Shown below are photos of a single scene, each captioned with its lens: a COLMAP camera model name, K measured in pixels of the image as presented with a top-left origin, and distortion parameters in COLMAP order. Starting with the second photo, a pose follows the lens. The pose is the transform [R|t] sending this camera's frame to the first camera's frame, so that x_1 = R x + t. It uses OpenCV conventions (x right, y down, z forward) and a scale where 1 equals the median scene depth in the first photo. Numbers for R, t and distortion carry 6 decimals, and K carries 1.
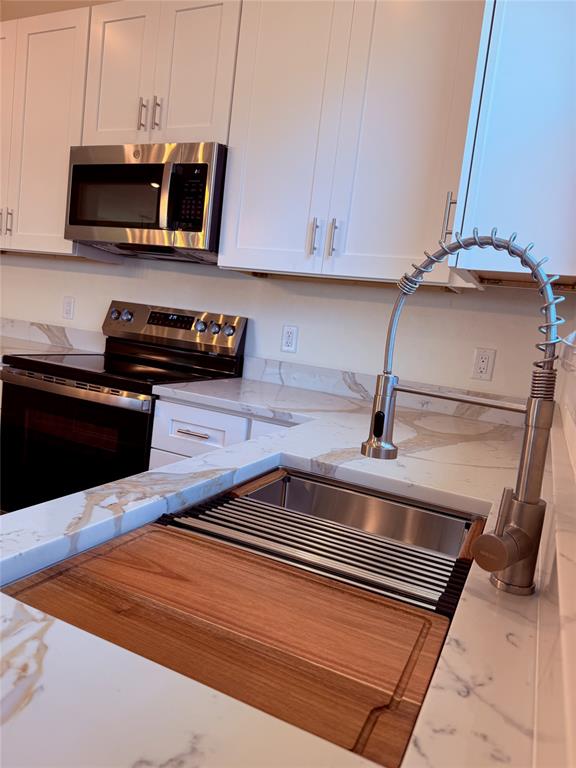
lens RADIAL K [[538.7, 0, 287.8], [0, 538.7, 383.9], [0, 0, 1]] dist [0.003169, 0.000406]
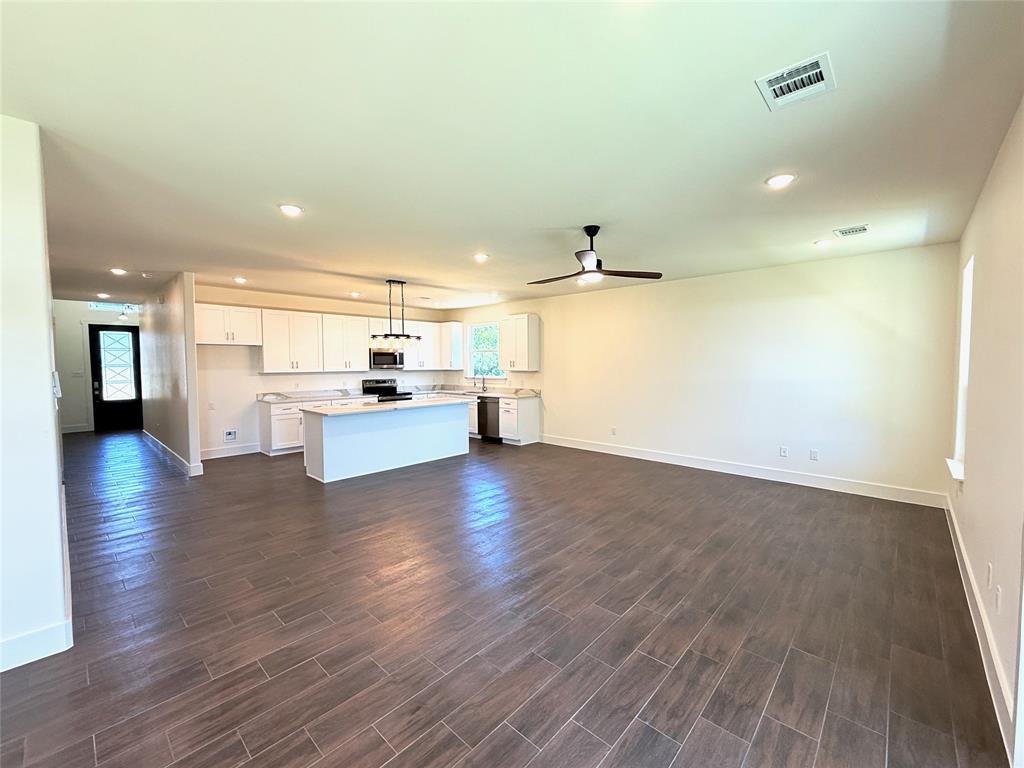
lens RADIAL K [[418.0, 0, 514.0], [0, 418.0, 383.3], [0, 0, 1]] dist [-0.003689, -0.000153]
pose [[0.292855, -0.165521, 0.941721, -3.192990], [0.151320, 0.980513, 0.125282, -0.377947], [-0.944107, 0.105812, 0.312195, -1.125510]]
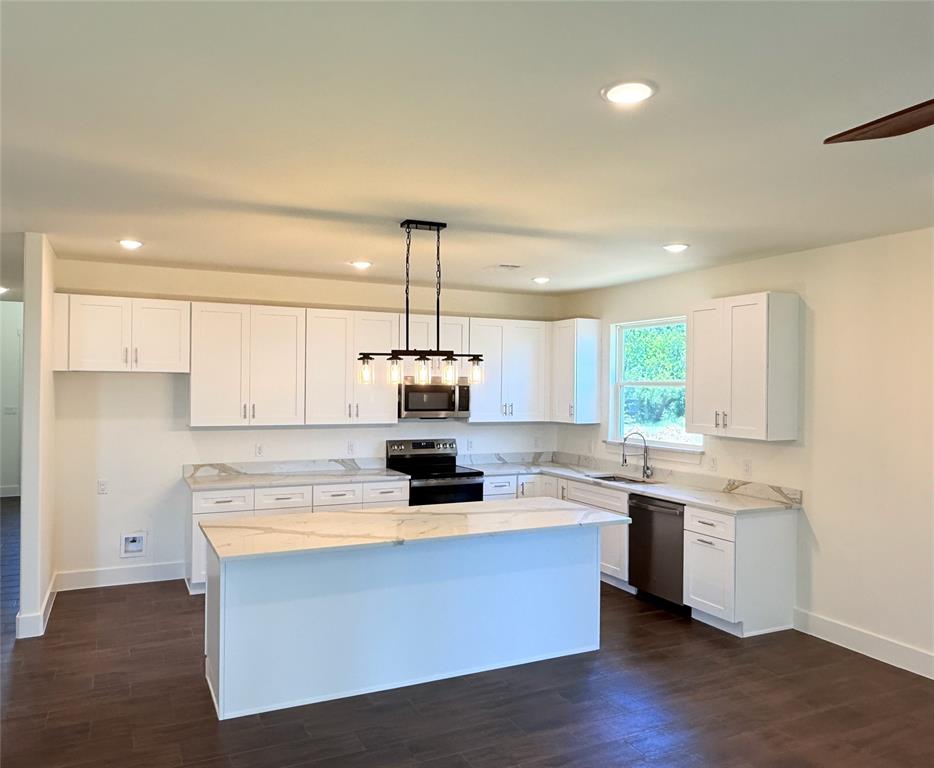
lens RADIAL K [[677.6, 0, 424.0], [0, 677.6, 387.3], [0, 0, 1]] dist [-0.005824, -0.004765]
pose [[0.641740, -0.112971, 0.758556, -2.275964], [0.155893, 0.987657, 0.015205, -0.393111], [-0.750911, 0.108496, 0.651430, -0.798324]]
